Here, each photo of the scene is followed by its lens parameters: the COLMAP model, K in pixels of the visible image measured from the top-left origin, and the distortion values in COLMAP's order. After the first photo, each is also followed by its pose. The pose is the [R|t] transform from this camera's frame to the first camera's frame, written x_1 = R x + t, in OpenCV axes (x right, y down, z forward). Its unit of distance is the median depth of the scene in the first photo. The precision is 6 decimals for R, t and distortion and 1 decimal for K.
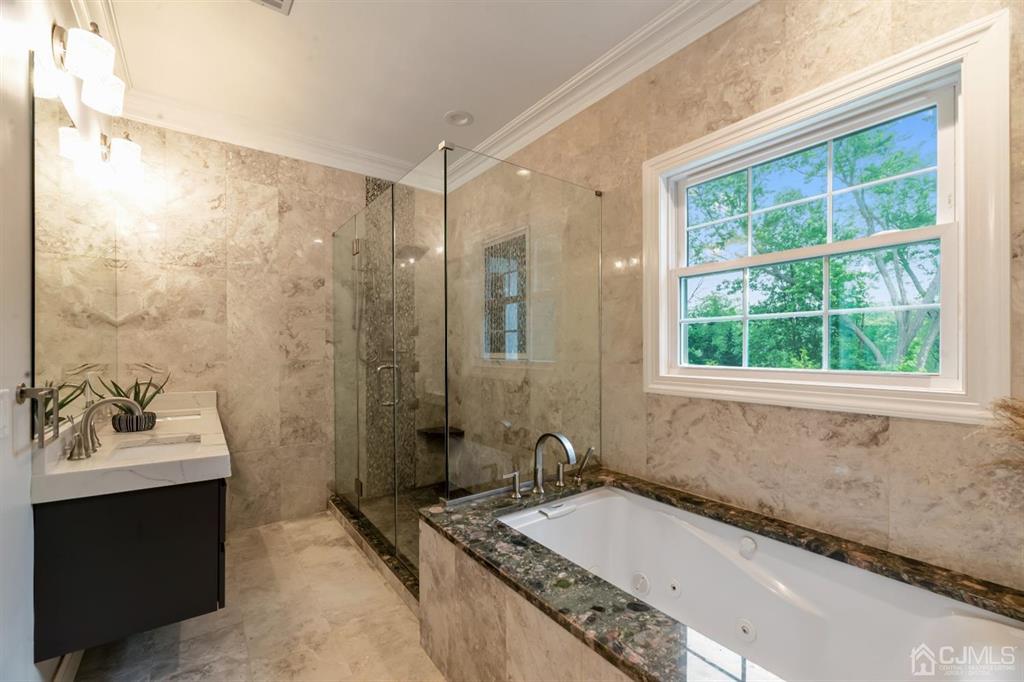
lens RADIAL K [[419.0, 0, 513.2], [0, 419.0, 349.0], [0, 0, 1]] dist [0.000706, 0.000538]
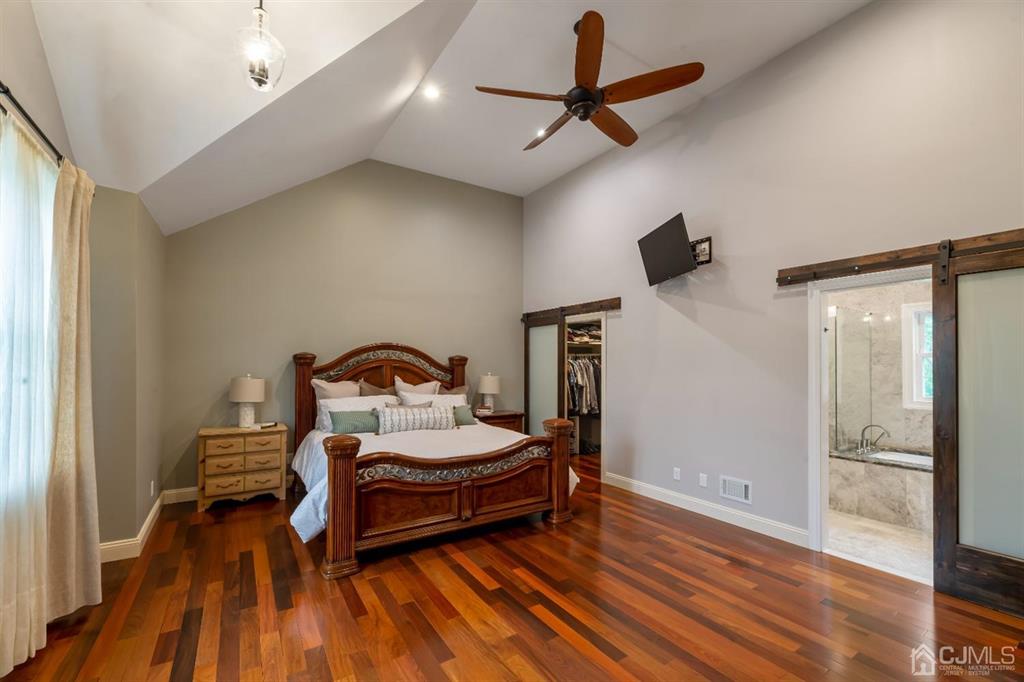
lens RADIAL K [[419.0, 0, 515.6], [0, 419.0, 362.1], [0, 0, 1]] dist [0.000706, 0.000538]
pose [[0.998209, 0.005479, -0.059574, -1.728315], [-0.006231, 0.999903, -0.012446, -0.107950], [0.059500, 0.012795, 0.998146, -1.436587]]
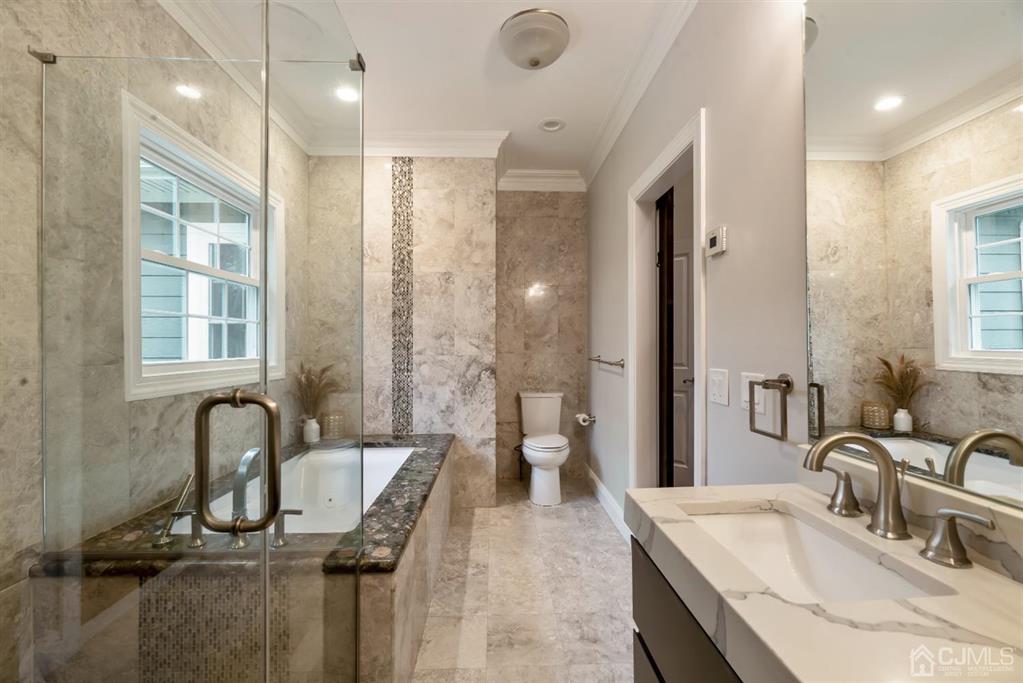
lens RADIAL K [[418.6, 0, 511.6], [0, 418.6, 341.1], [0, 0, 1]] dist [0.000706, 0.000538]
pose [[-0.819289, 0.016889, 0.573132, -0.723842], [0.014024, 0.999857, -0.009417, 0.014400], [-0.573209, 0.000323, -0.819409, 1.321599]]
